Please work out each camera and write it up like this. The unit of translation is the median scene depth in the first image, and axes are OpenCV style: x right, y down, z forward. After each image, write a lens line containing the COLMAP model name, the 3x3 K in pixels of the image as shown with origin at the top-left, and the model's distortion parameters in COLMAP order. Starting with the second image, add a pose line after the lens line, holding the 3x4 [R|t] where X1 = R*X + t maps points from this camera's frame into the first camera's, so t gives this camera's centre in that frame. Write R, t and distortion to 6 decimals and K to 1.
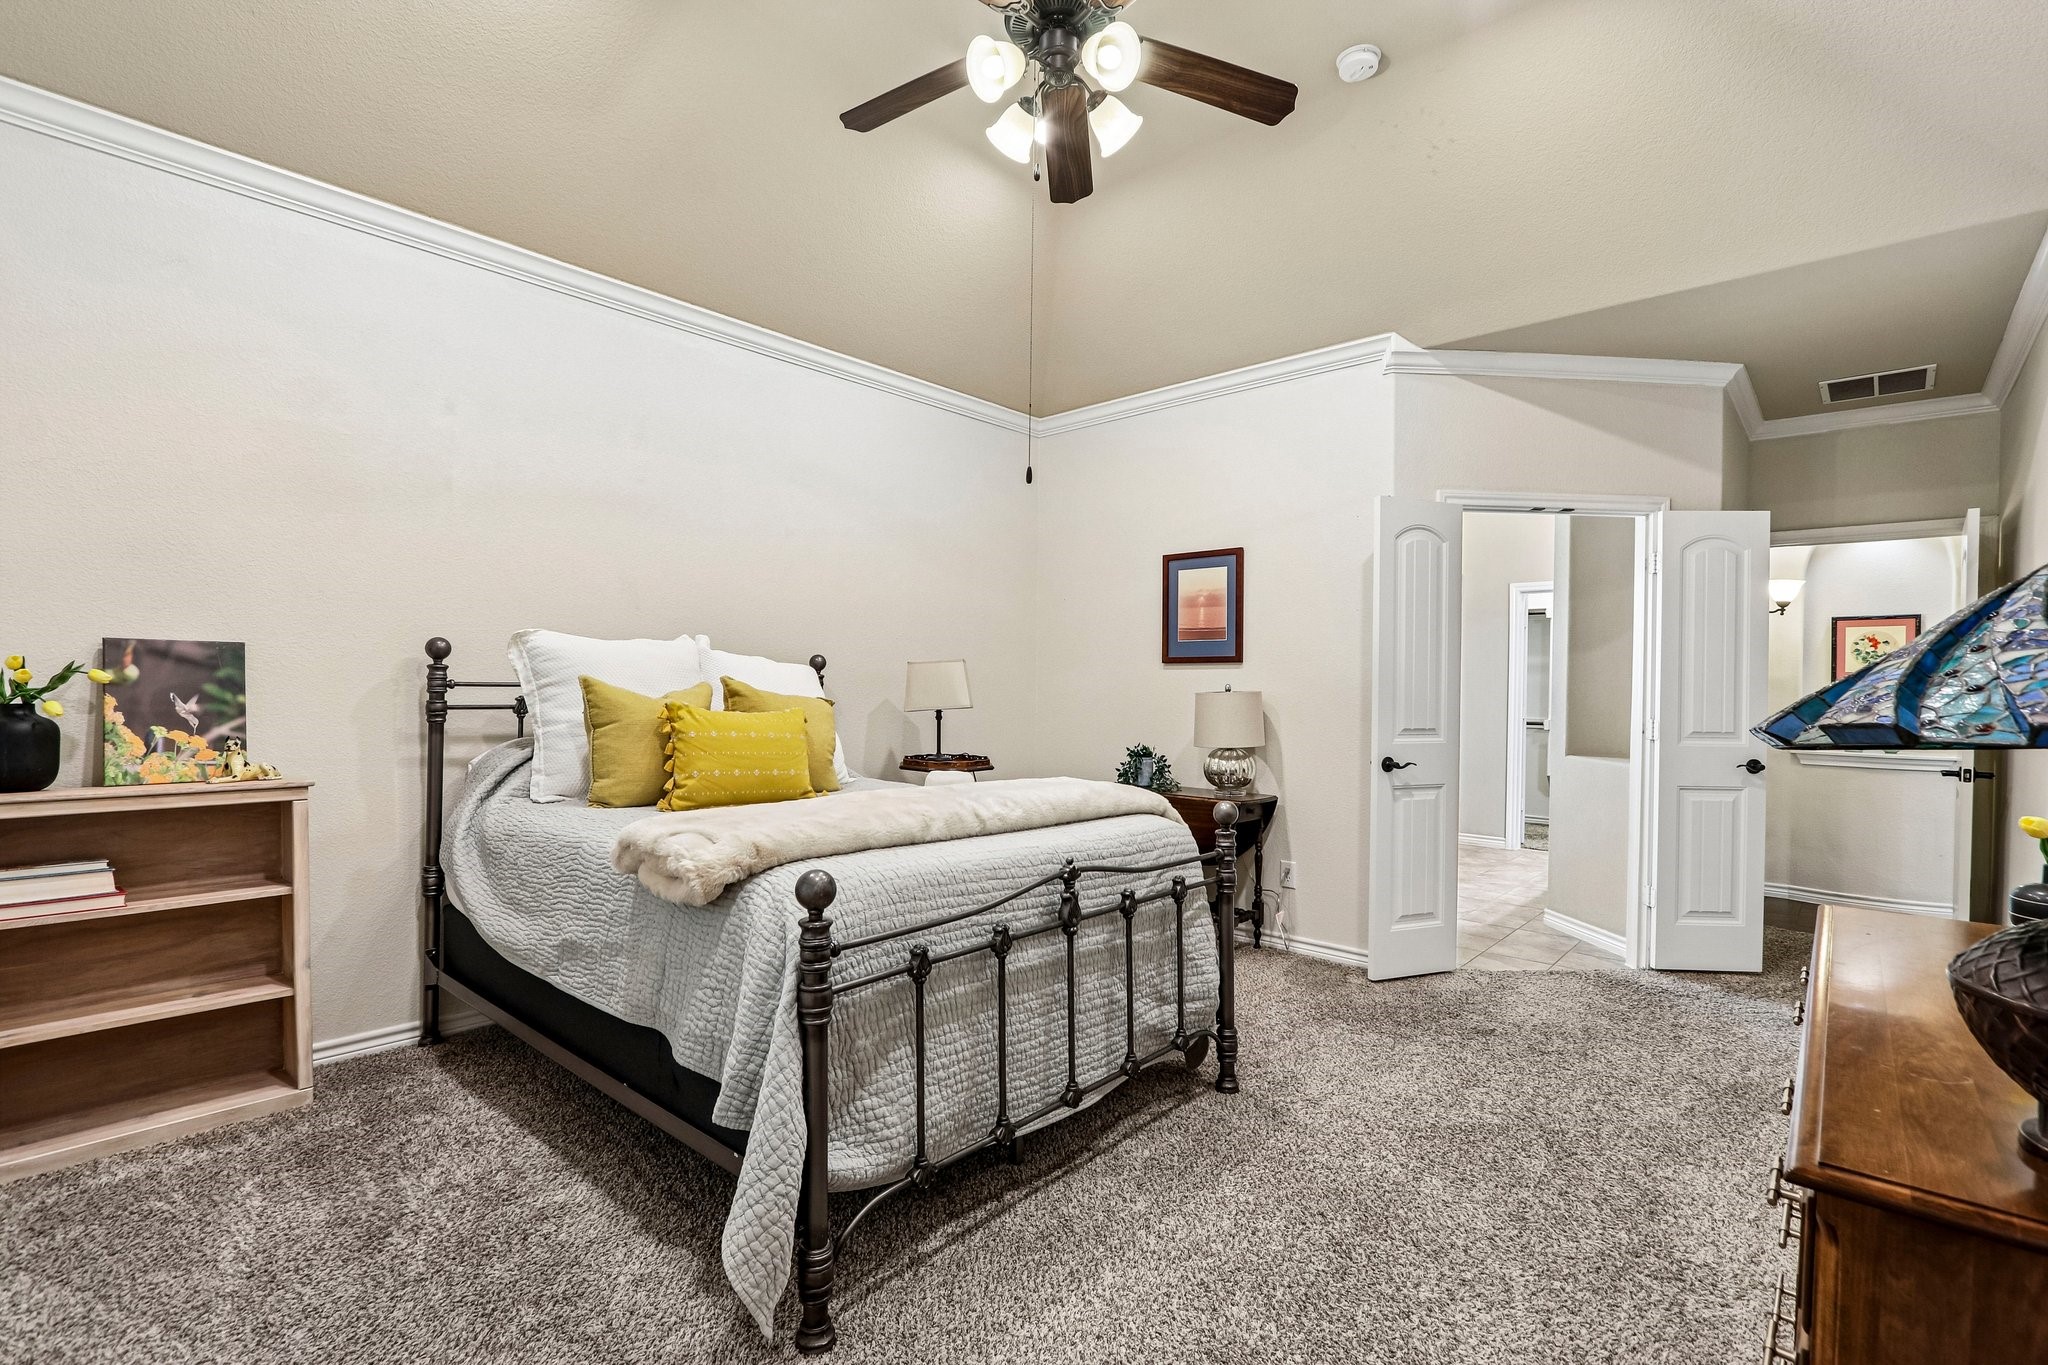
lens RADIAL K [[942.3, 0, 1032.4], [0, 942.3, 692.6], [0, 0, 1]] dist [-0.014824, 0.002004]
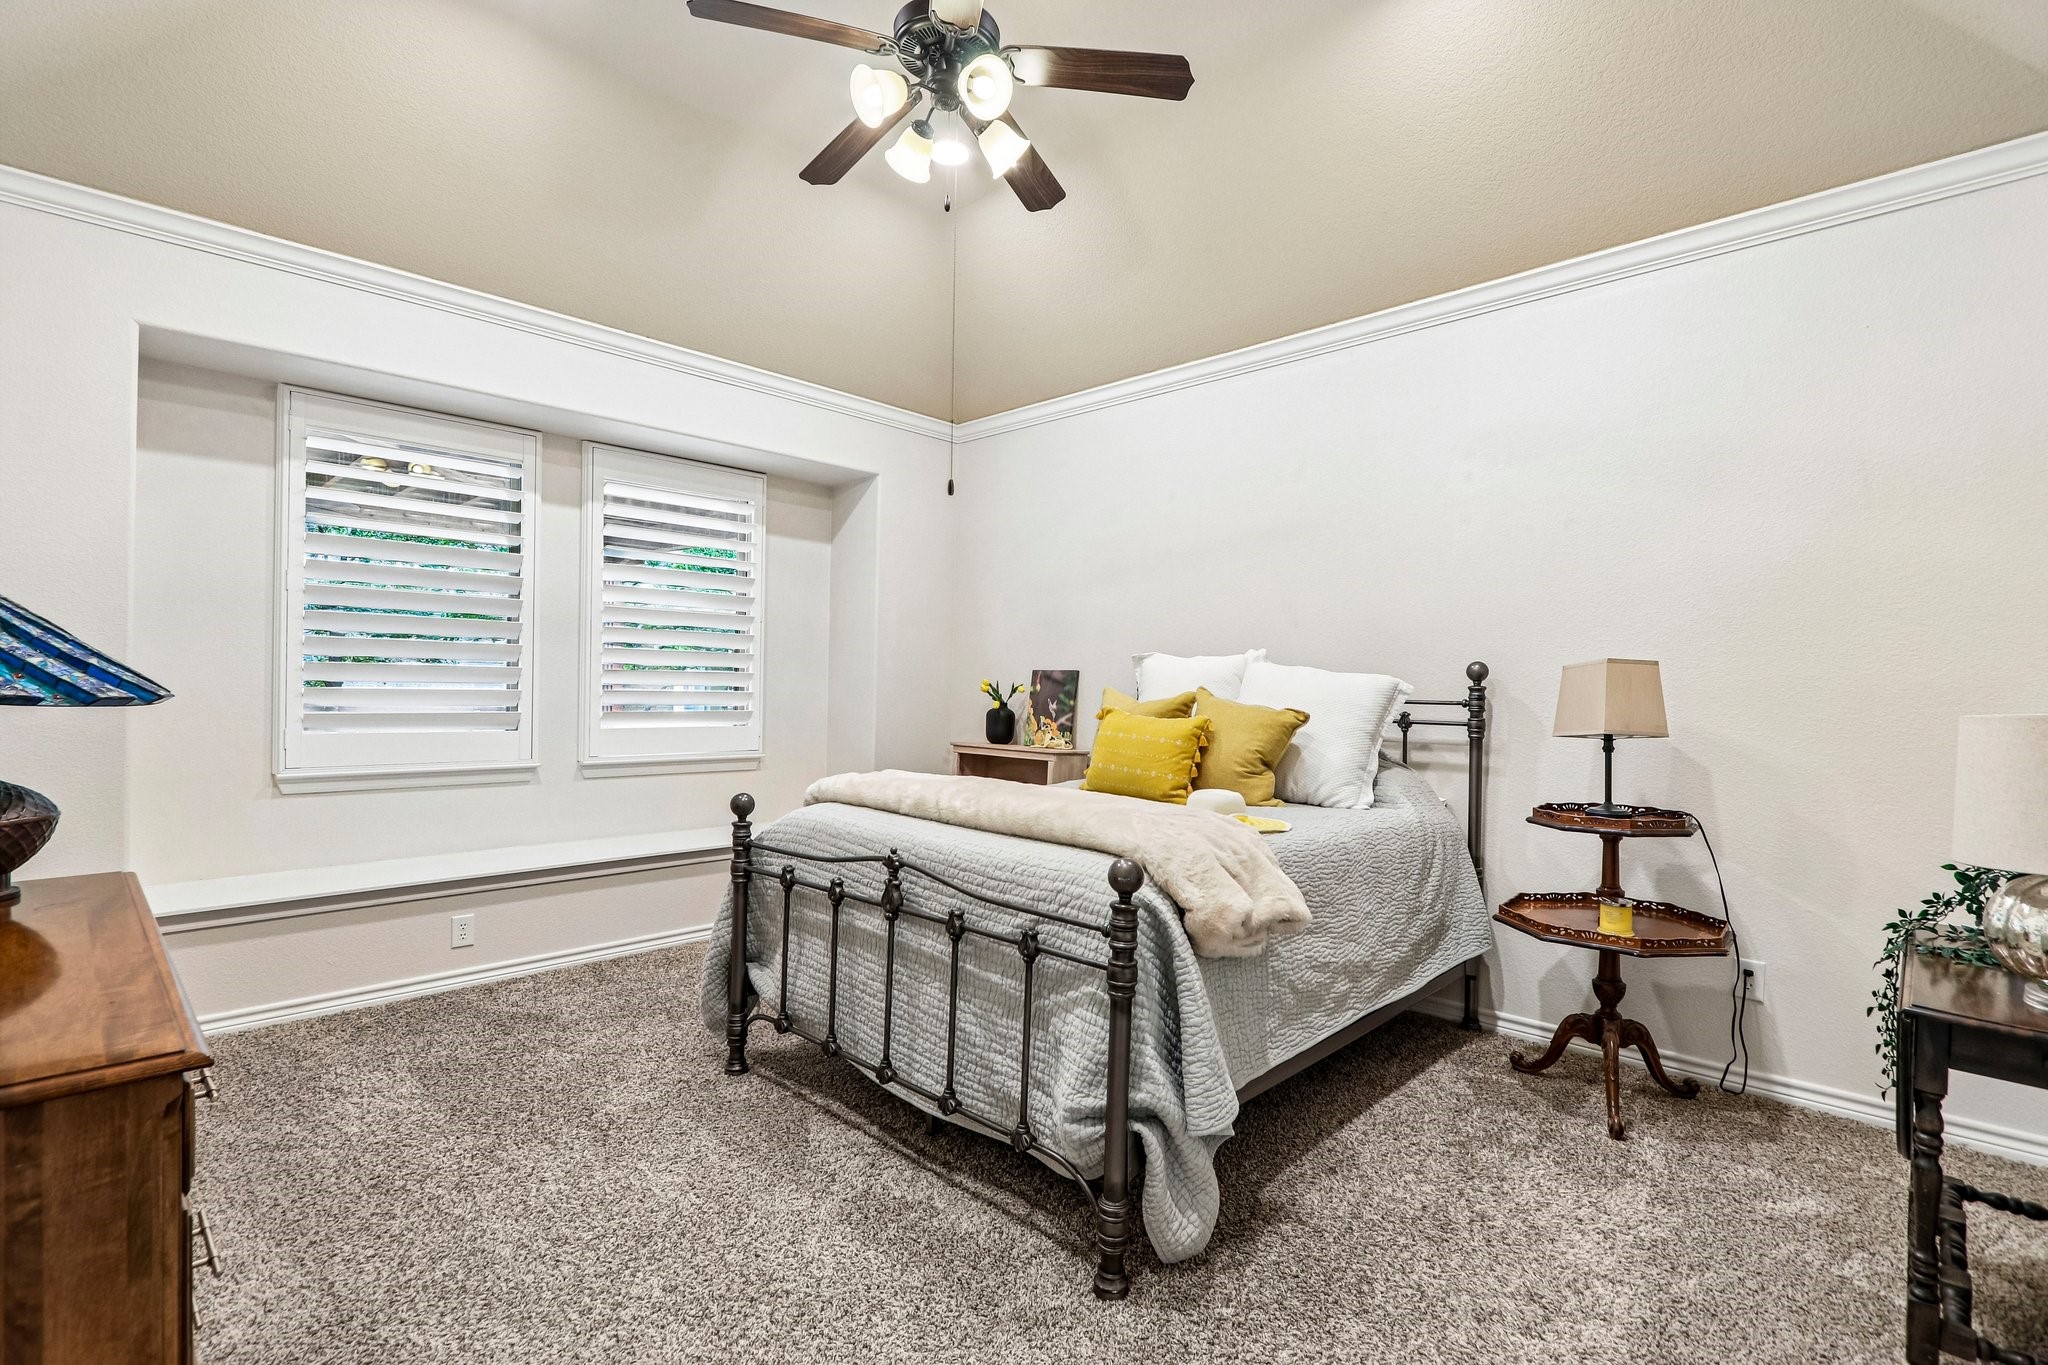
lens RADIAL K [[942.3, 0, 1032.4], [0, 942.3, 692.6], [0, 0, 1]] dist [-0.014824, 0.002004]
pose [[-0.051815, -0.011178, -0.998594, 0.993023], [-0.023692, 0.999670, -0.009961, 0.008070], [0.998376, 0.023142, -0.052062, 1.098503]]
